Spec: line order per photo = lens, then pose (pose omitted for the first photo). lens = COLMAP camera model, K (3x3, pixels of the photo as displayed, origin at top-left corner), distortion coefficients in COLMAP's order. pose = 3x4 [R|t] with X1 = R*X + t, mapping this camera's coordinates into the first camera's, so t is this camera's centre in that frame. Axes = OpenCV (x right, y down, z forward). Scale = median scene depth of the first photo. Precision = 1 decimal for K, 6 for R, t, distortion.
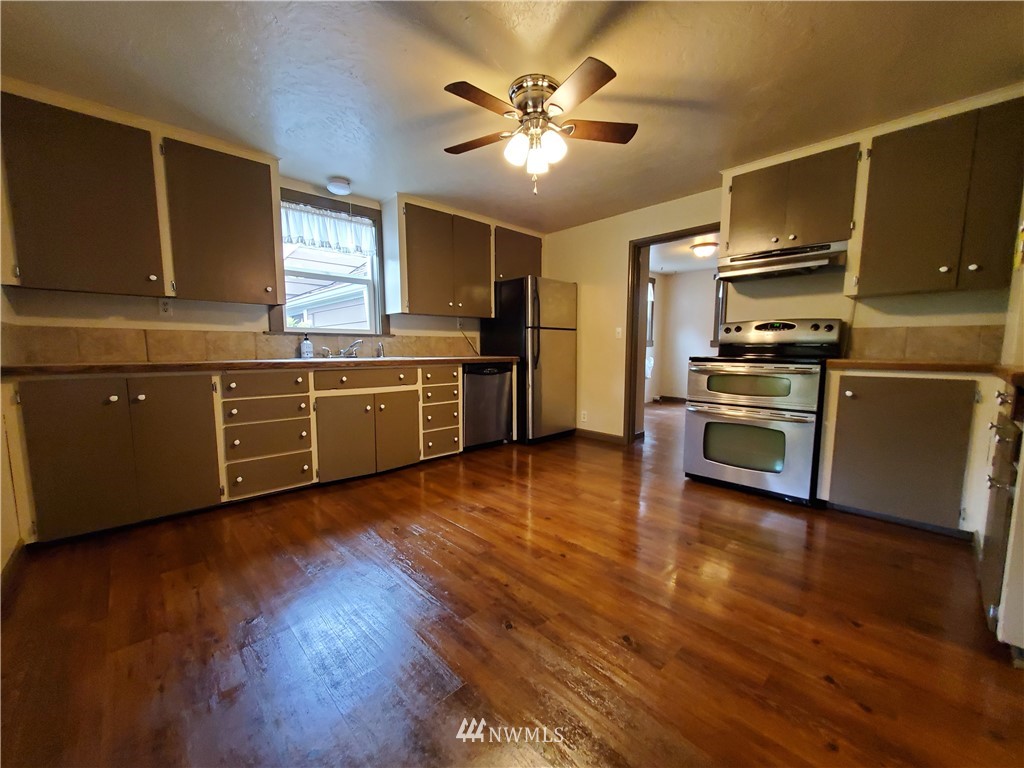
lens RADIAL K [[401.7, 0, 507.5], [0, 401.7, 393.1], [0, 0, 1]] dist [0.009063, -0.002463]
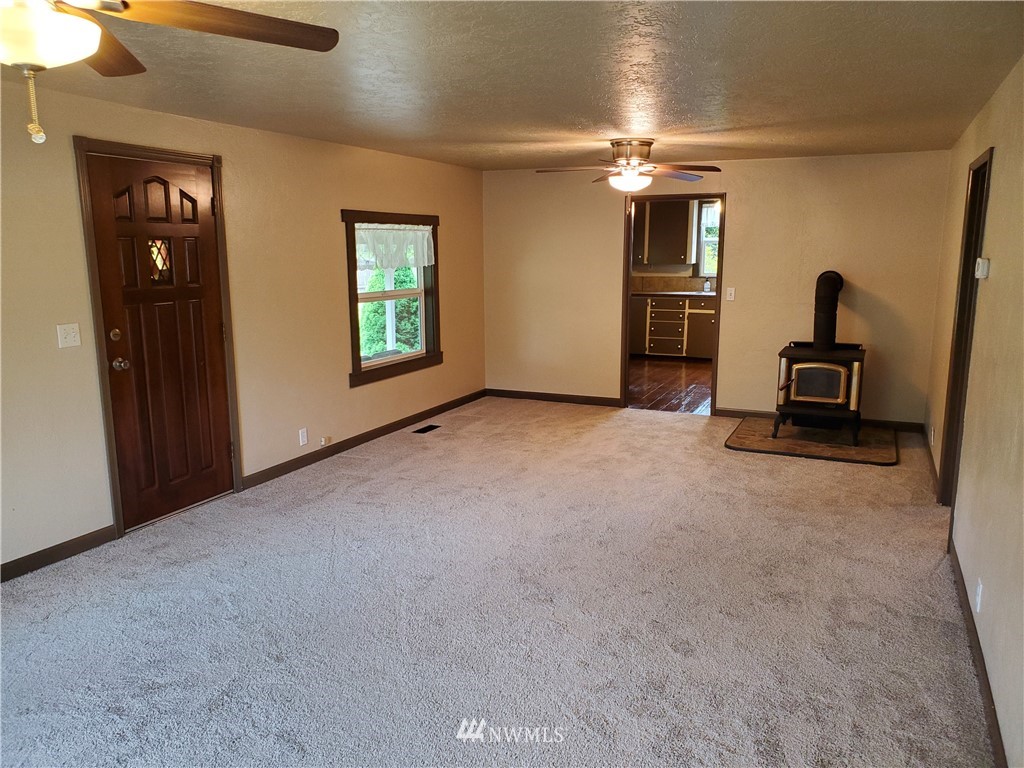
lens RADIAL K [[793.2, 0, 482.8], [0, 793.2, 403.6], [0, 0, 1]] dist [0.051273, -0.029544]
pose [[0.349413, 0.184378, -0.918649, 2.637876], [-0.093395, 0.982418, 0.161653, -0.082235], [0.932302, 0.029314, 0.360490, -1.245166]]
